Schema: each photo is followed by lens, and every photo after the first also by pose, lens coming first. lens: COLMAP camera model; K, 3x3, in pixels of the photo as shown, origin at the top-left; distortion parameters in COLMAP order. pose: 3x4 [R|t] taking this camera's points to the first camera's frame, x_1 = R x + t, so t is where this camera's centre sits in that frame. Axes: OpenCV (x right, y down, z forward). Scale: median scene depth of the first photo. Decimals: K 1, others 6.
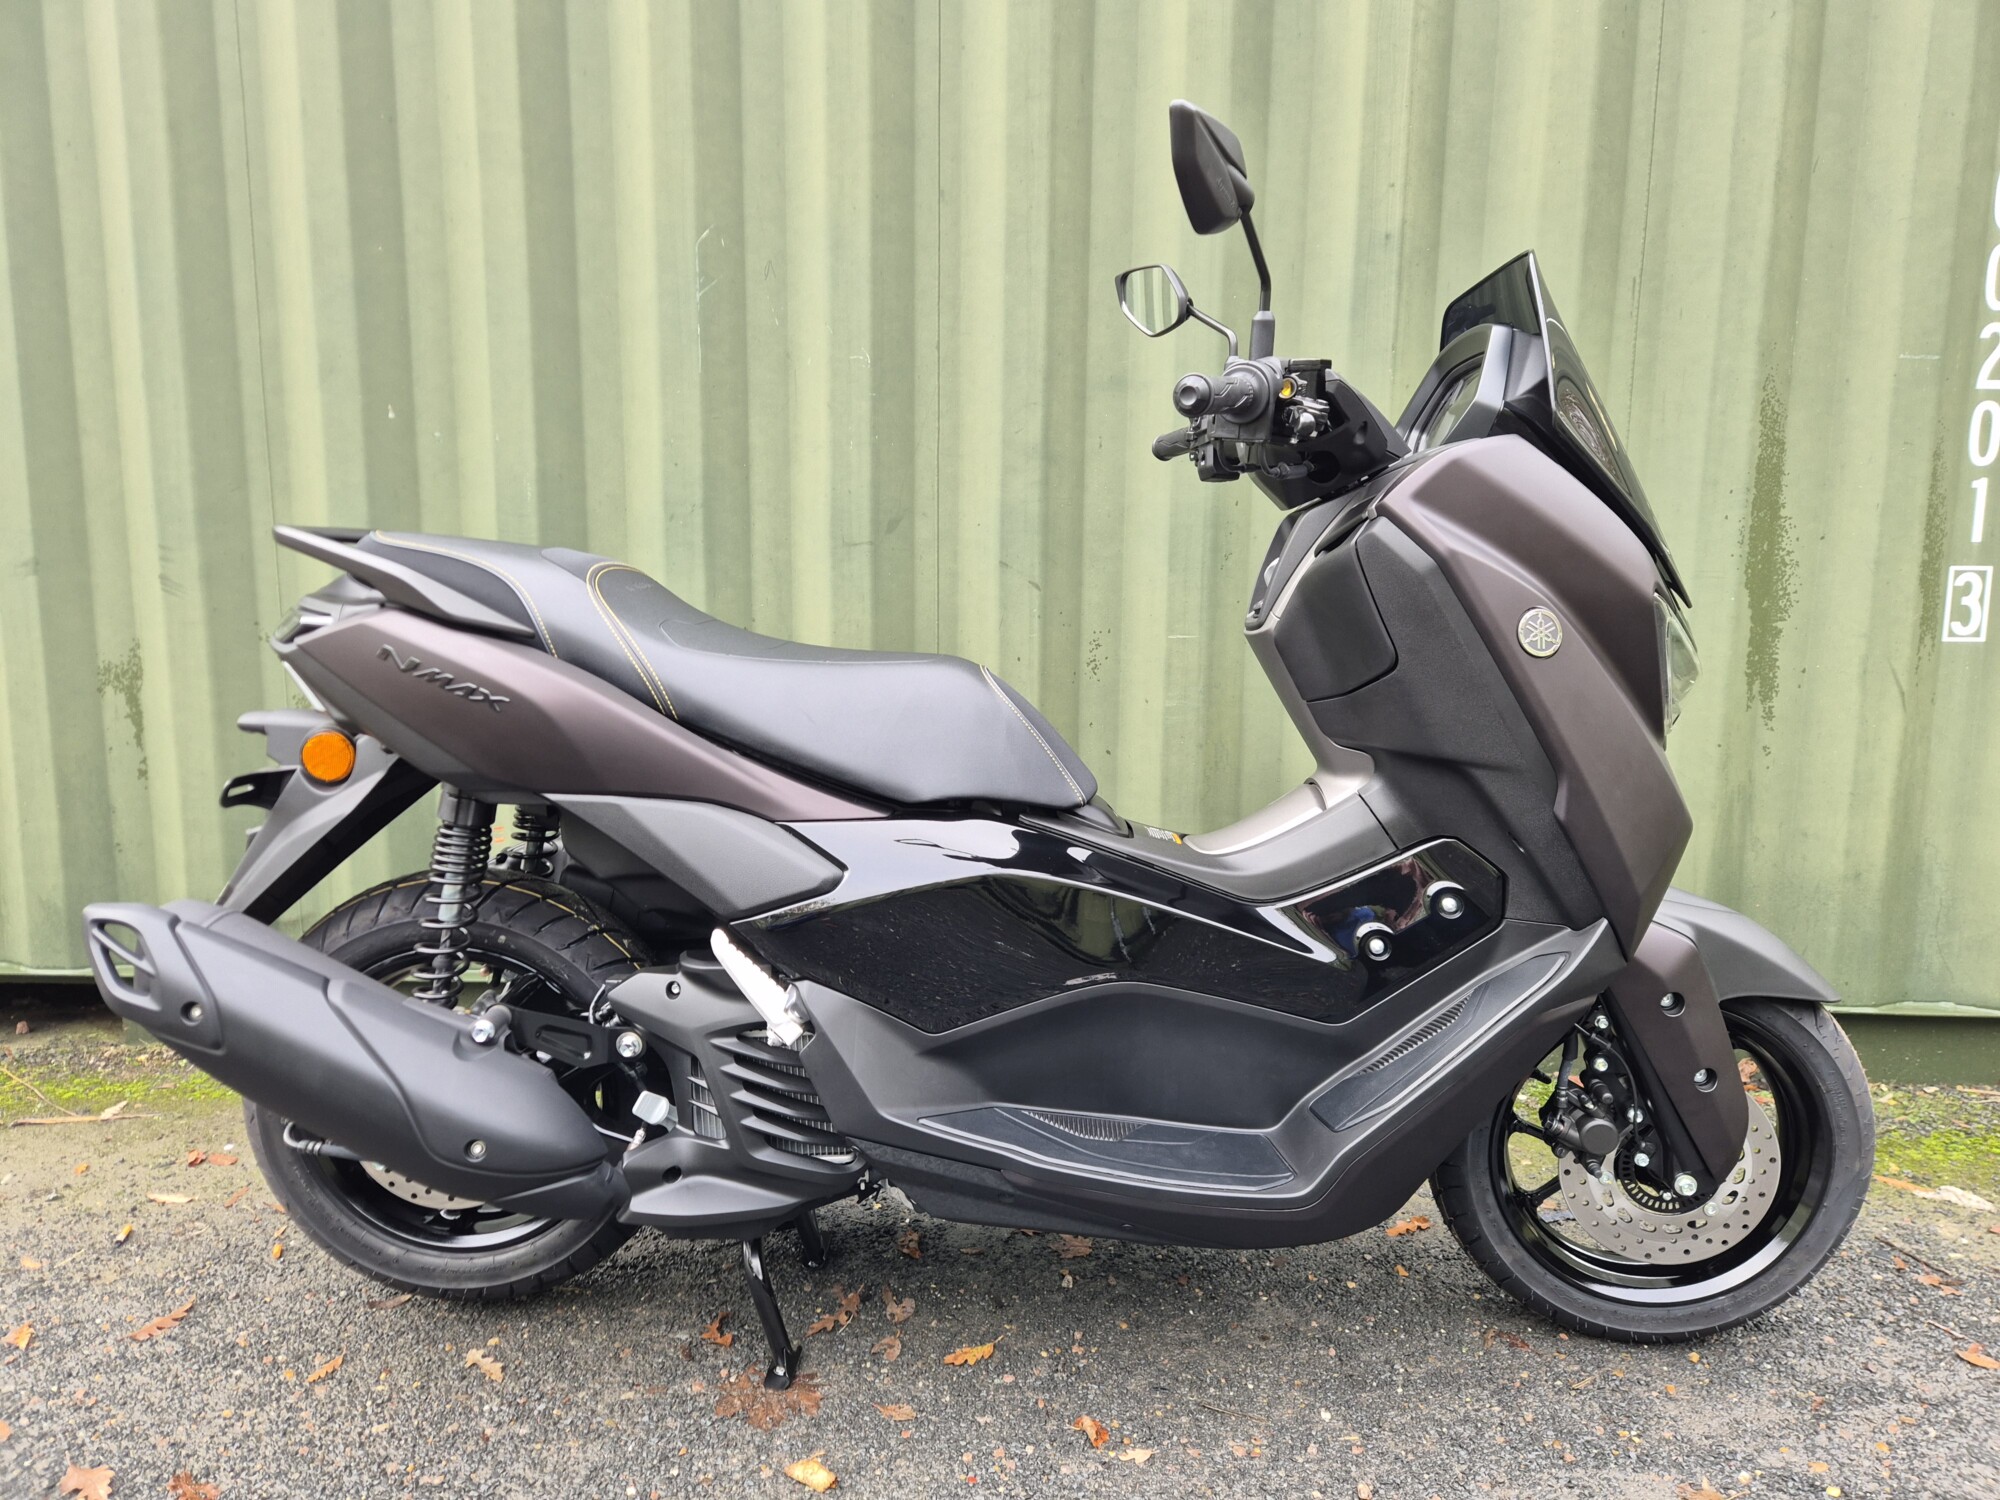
lens RADIAL K [[1342.7, 0, 993.6], [0, 1342.7, 746.0], [0, 0, 1]] dist [0.077111, -0.065146]
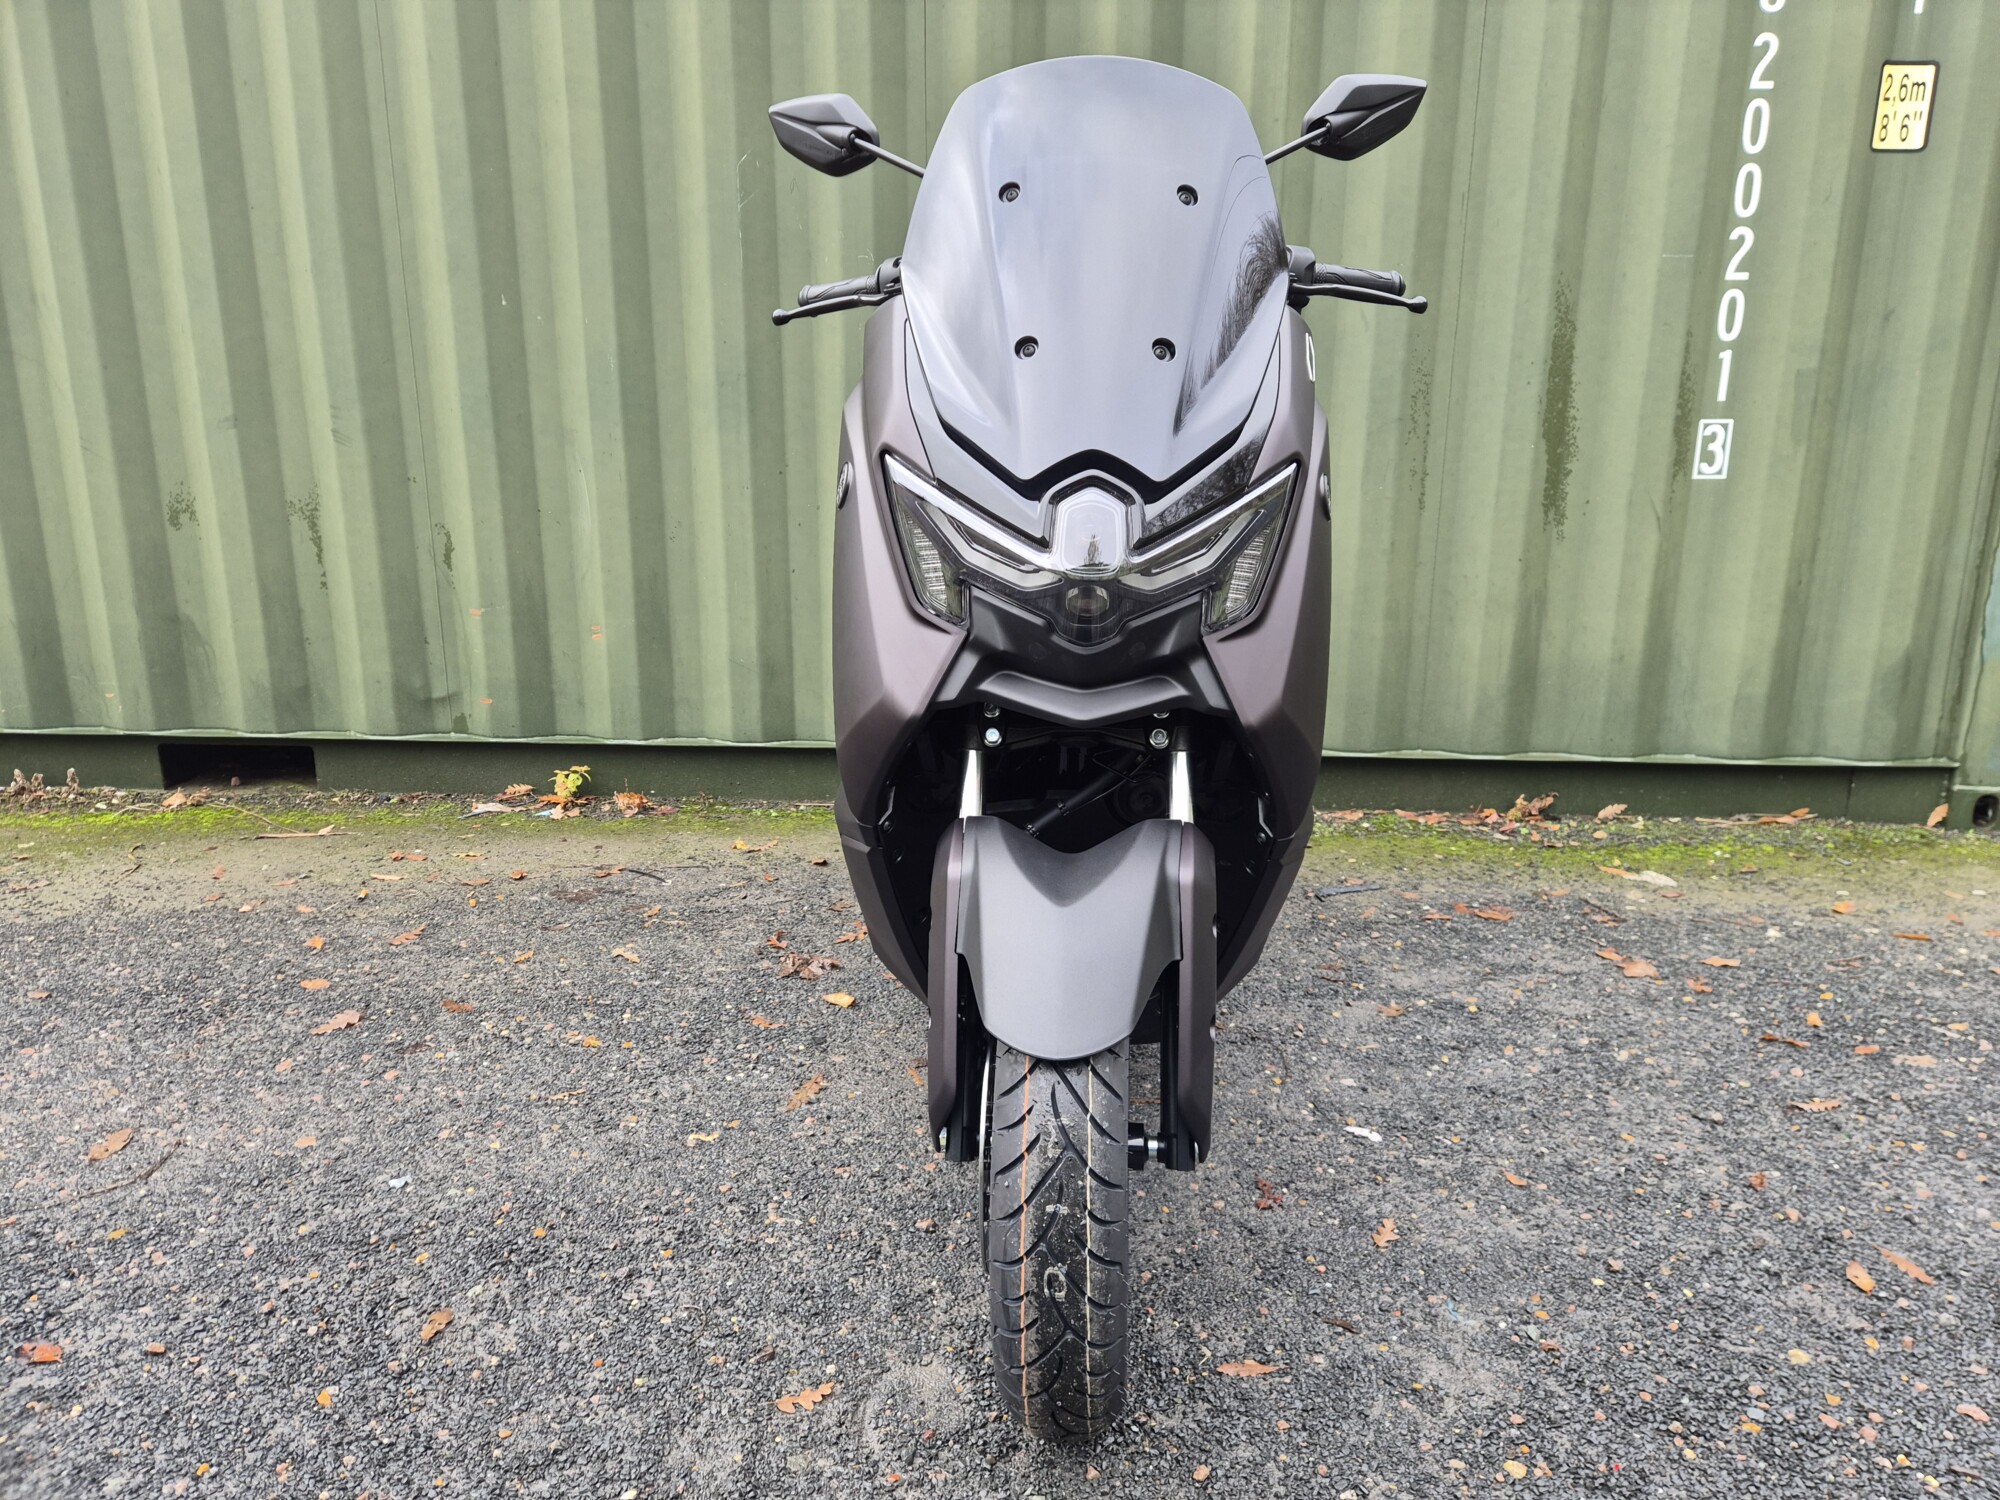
lens RADIAL K [[1342.7, 0, 1015.7], [0, 1342.7, 751.2], [0, 0, 1]] dist [0.077111, -0.065146]
pose [[0.999994, -0.000975, -0.003338, 0.048110], [0.001316, 0.994607, 0.103706, 0.048165], [0.003219, -0.103710, 0.994602, -0.337776]]
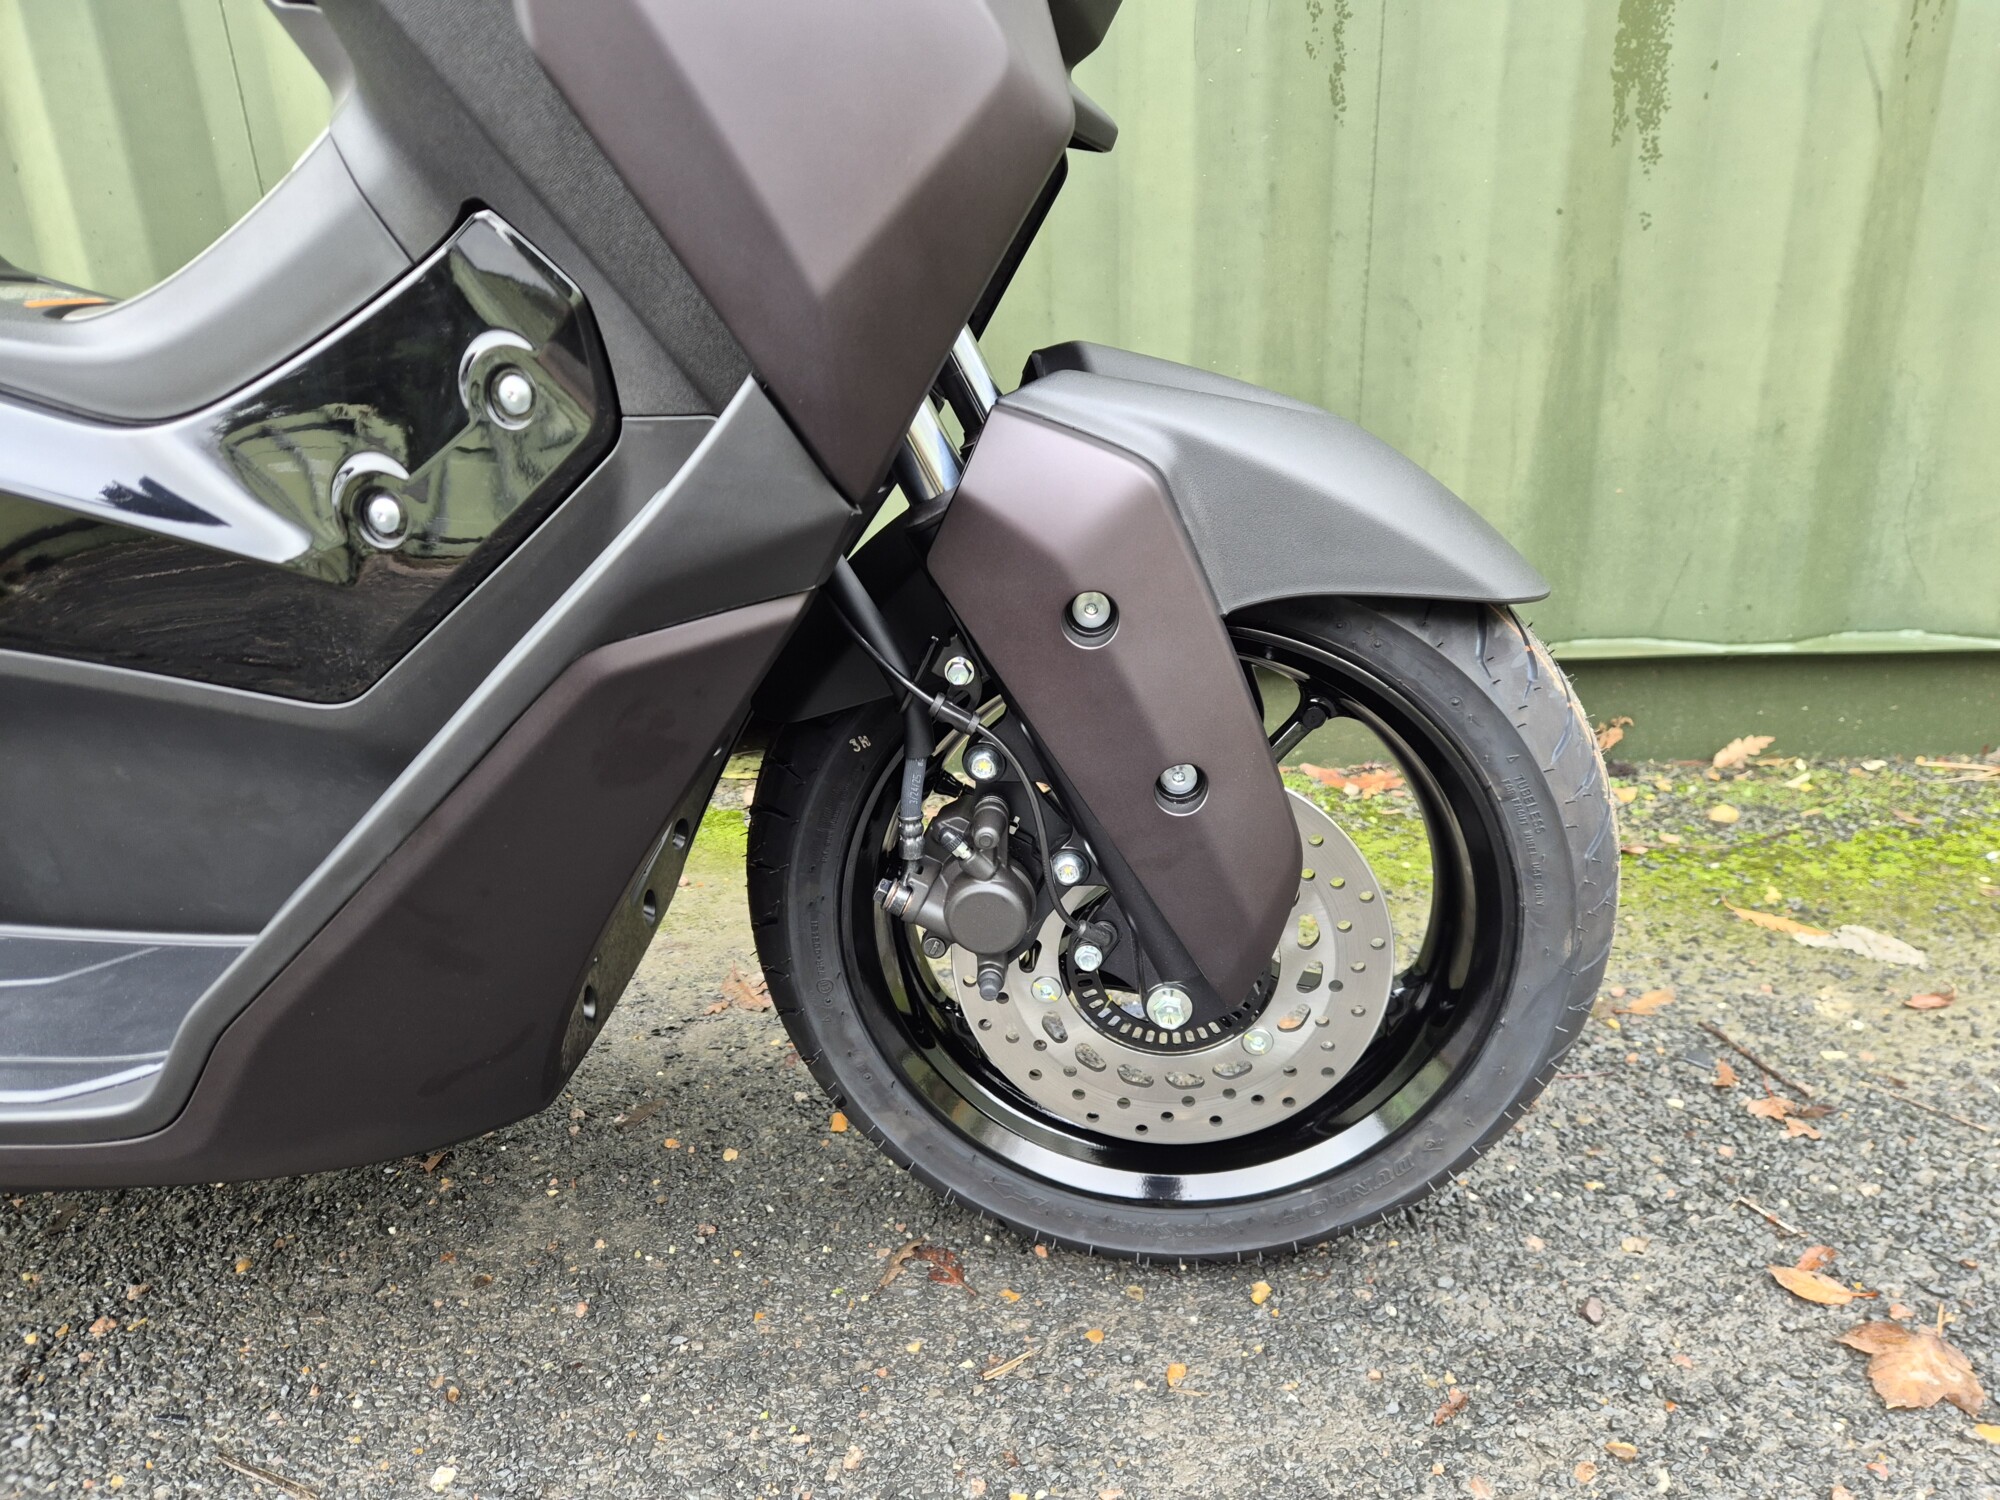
lens RADIAL K [[1342.7, 0, 1008.6], [0, 1342.7, 746.8], [0, 0, 1]] dist [0.077111, -0.065146]
pose [[0.998759, -0.038851, -0.031178, 0.313298], [0.044677, 0.975440, 0.215688, 0.088984], [0.022032, -0.216813, 0.975964, 0.381858]]
